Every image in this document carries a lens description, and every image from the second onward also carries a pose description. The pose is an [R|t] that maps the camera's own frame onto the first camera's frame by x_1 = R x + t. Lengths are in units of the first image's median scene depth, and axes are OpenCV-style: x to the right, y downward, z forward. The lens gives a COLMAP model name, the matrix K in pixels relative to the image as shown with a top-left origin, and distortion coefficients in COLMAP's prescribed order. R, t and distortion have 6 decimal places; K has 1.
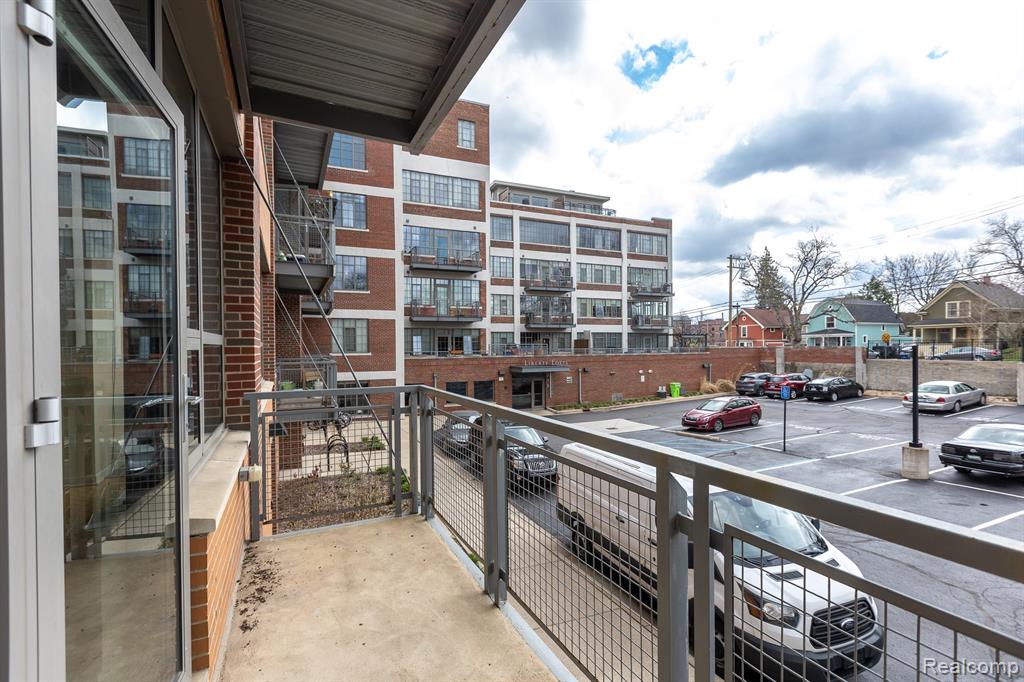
lens RADIAL K [[458.7, 0, 512.5], [0, 458.7, 344.4], [0, 0, 1]] dist [-0.000574, -0.000142]
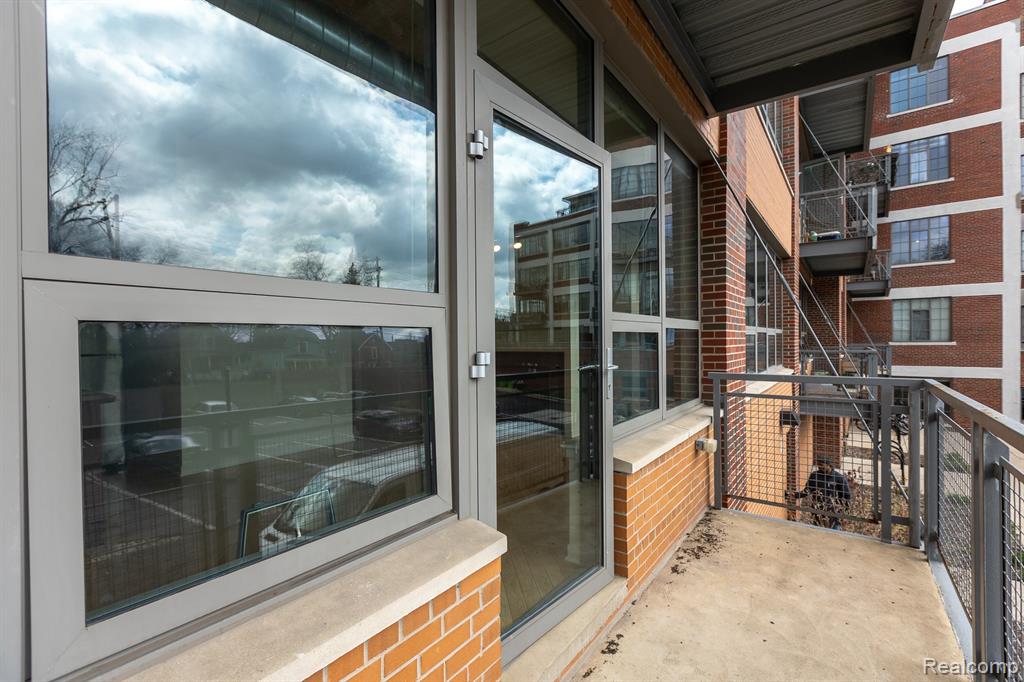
lens RADIAL K [[459.7, 0, 512.0], [0, 459.7, 341.0], [0, 0, 1]] dist [-0.000094, 0.000151]
pose [[0.460008, 0.006683, -0.887890, 0.157568], [0.008031, 0.999899, 0.011686, 0.011971], [0.887879, -0.012506, 0.459908, 0.063048]]
